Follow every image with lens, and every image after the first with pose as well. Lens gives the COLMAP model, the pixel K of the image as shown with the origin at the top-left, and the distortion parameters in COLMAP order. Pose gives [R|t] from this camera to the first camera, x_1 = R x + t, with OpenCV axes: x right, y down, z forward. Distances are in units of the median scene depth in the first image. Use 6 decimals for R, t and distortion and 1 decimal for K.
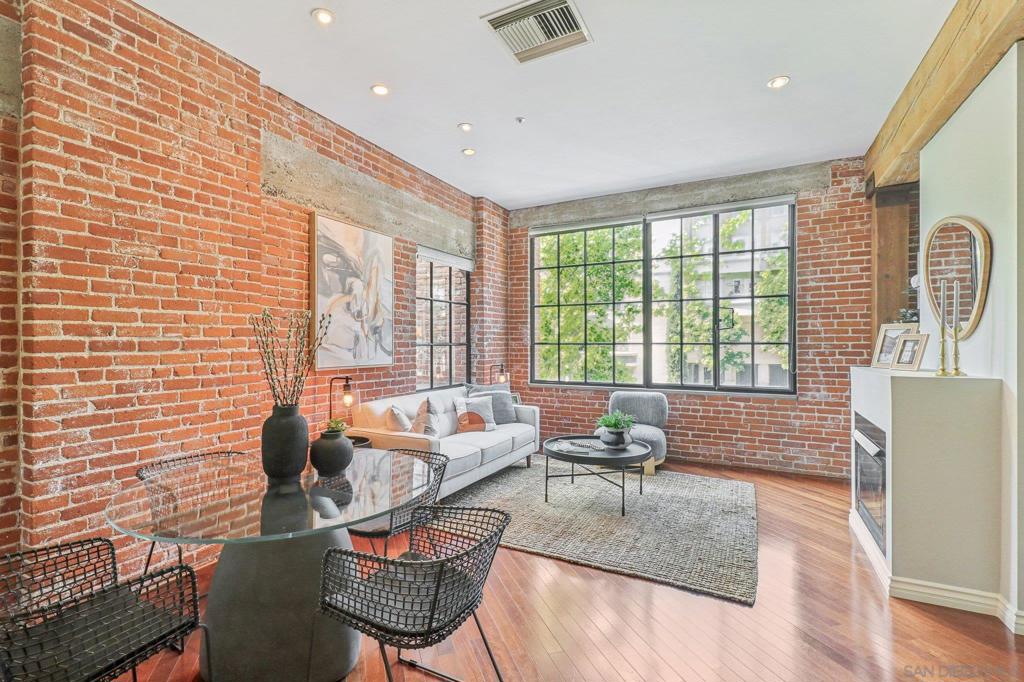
lens RADIAL K [[475.3, 0, 474.6], [0, 475.3, 339.5], [0, 0, 1]] dist [0.007856, -0.003604]
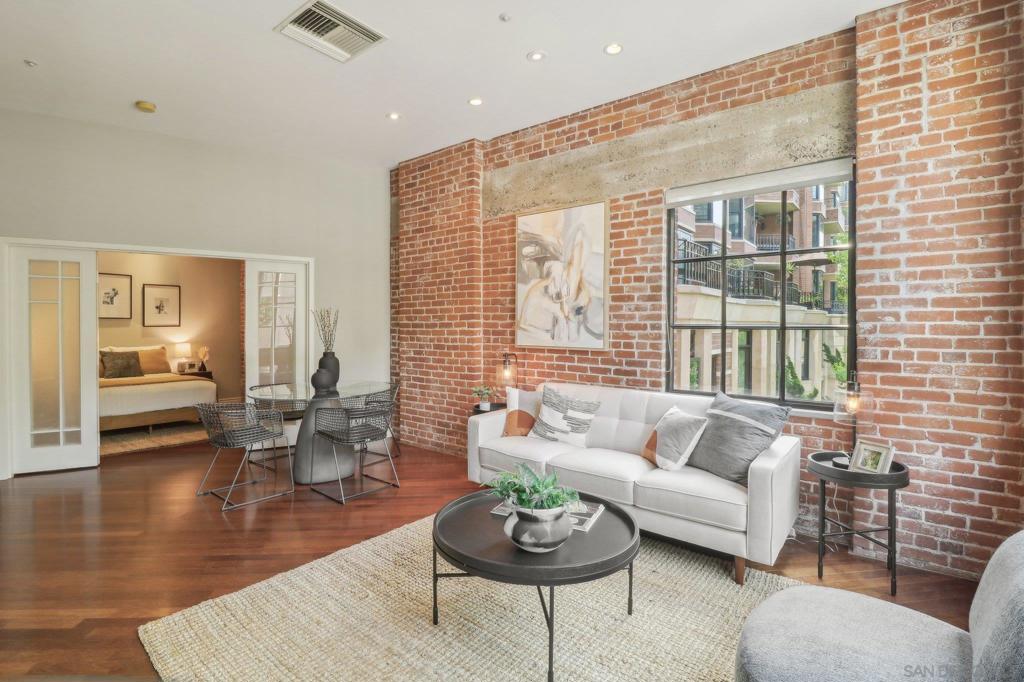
lens RADIAL K [[475.3, 0, 485.0], [0, 475.3, 320.0], [0, 0, 1]] dist [0.007856, -0.003604]
pose [[-0.170099, -0.005135, -0.985414, 0.672940], [0.007899, 0.999947, -0.006574, 0.003106], [0.985395, -0.008902, -0.170049, 0.877891]]
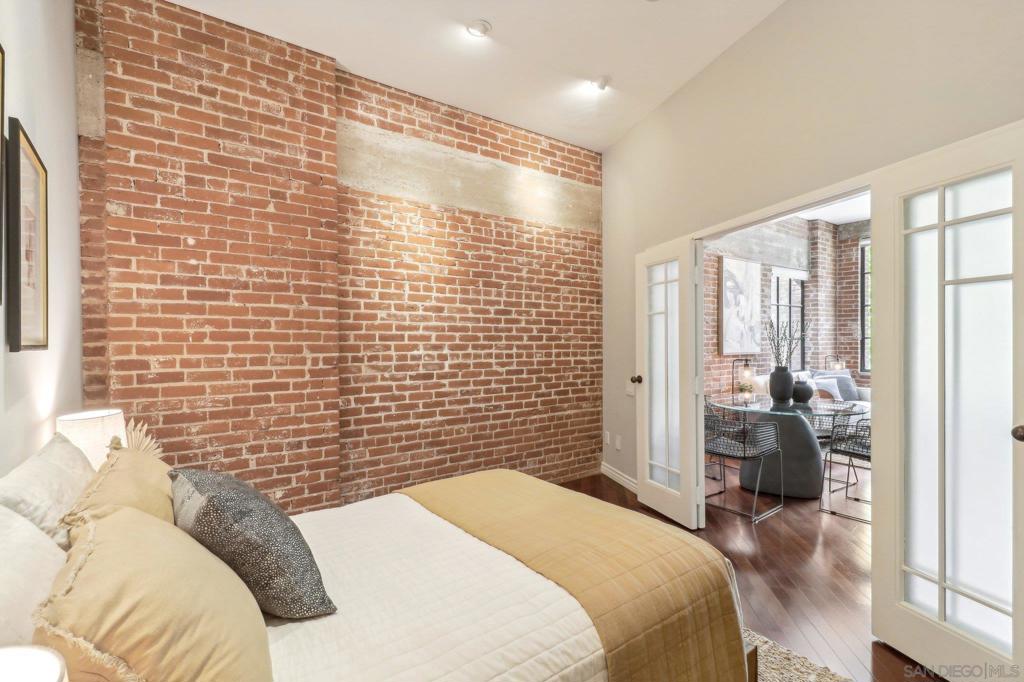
lens RADIAL K [[475.3, 0, 488.2], [0, 475.3, 345.0], [0, 0, 1]] dist [0.007856, -0.003604]
pose [[0.902514, 0.000289, -0.430660, -0.277561], [0.007418, 0.999841, 0.016217, 0.000059], [0.430596, -0.017830, 0.902368, -0.611640]]
